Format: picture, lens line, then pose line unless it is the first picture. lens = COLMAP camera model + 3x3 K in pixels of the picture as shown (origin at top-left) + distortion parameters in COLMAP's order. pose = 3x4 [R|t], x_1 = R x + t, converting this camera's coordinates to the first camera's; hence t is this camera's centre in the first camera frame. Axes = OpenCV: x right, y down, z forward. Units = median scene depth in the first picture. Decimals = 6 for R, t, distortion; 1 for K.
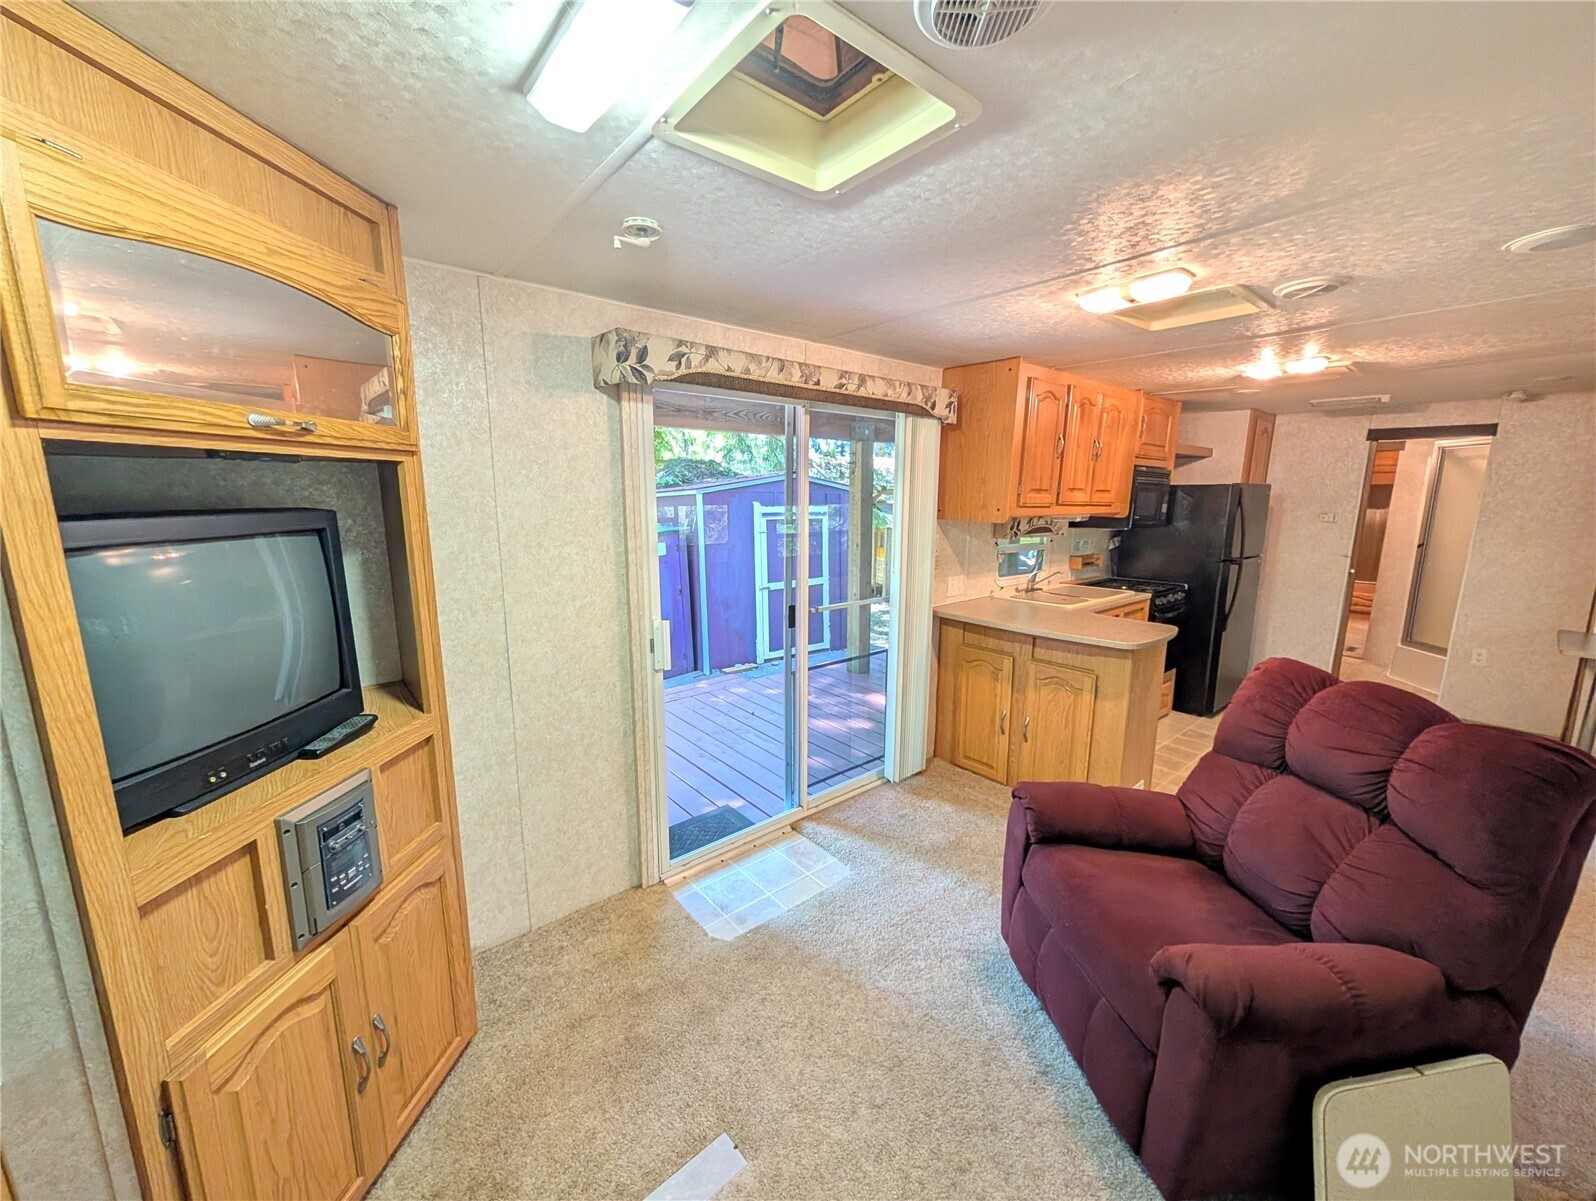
lens RADIAL K [[605.6, 0, 794.4], [0, 605.6, 599.0], [0, 0, 1]] dist [-0.001423, 0.000521]
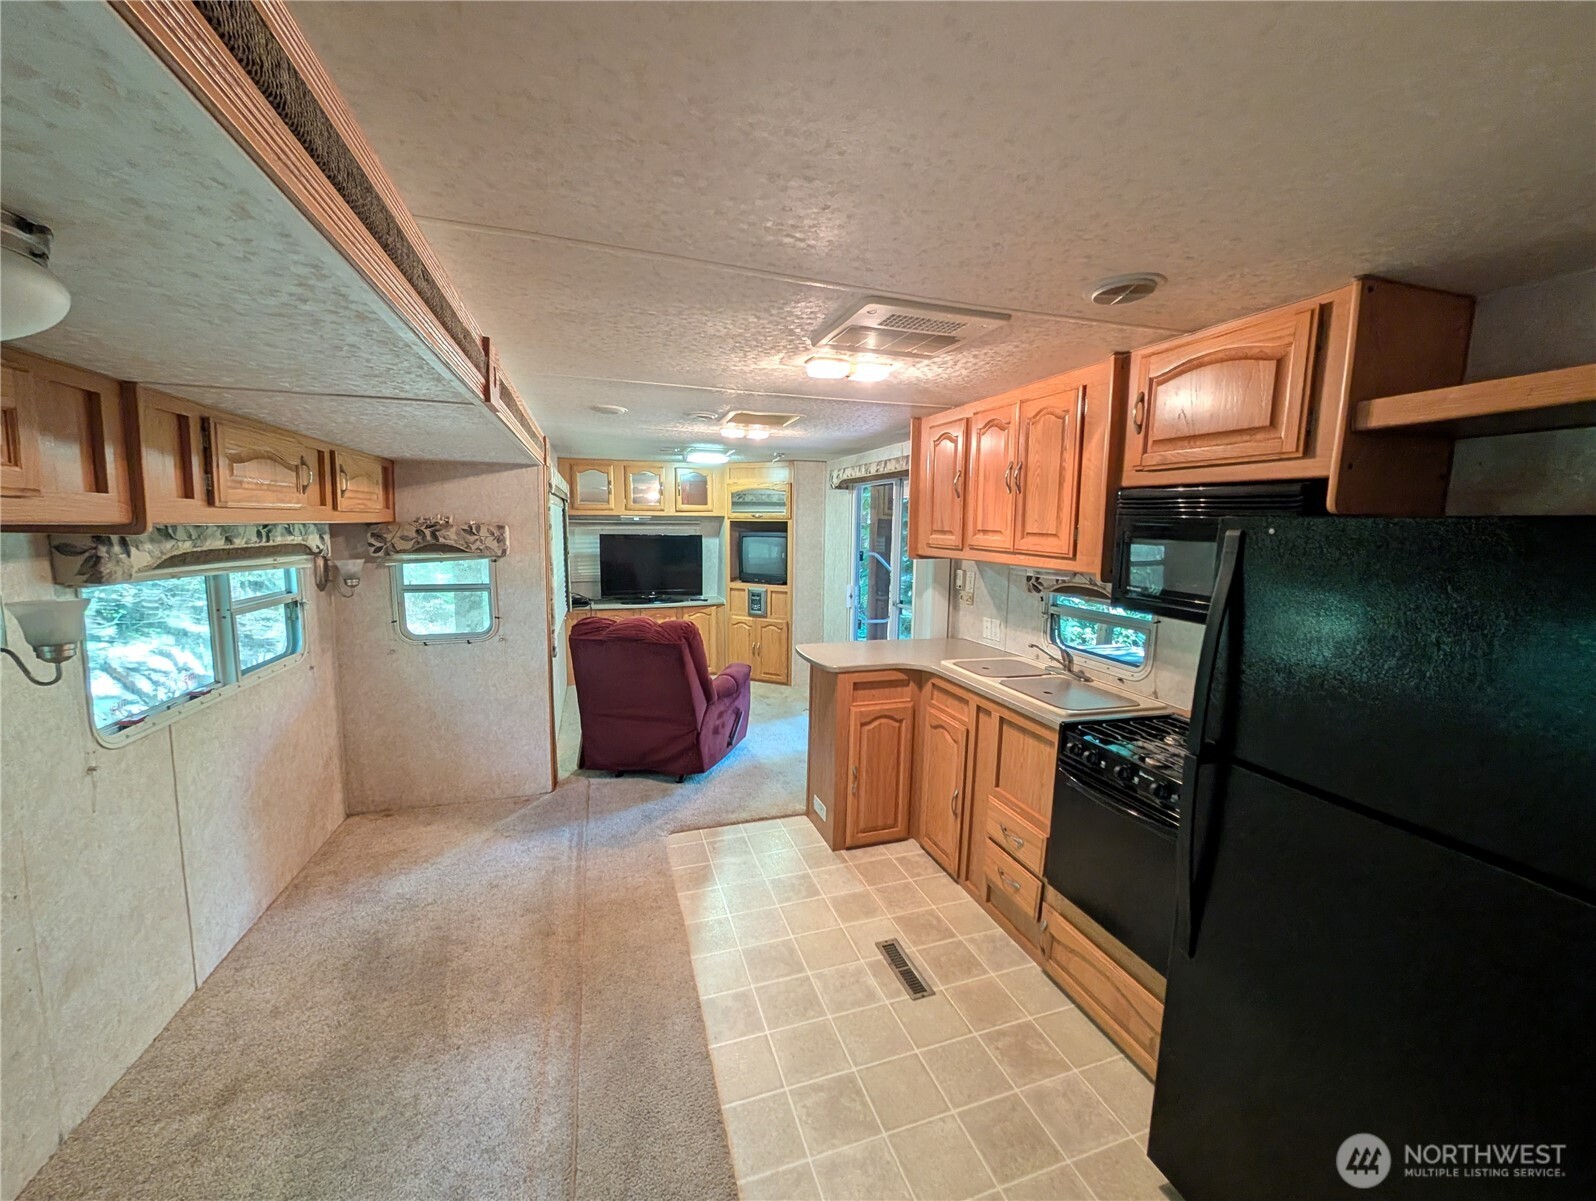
lens RADIAL K [[605.6, 0, 799.2], [0, 605.6, 600.6], [0, 0, 1]] dist [-0.001423, 0.000521]
pose [[-0.362482, 0.106703, -0.925862, 1.081991], [-0.179607, 0.966805, 0.181739, -0.159212], [0.914521, 0.232168, -0.331285, 0.871279]]
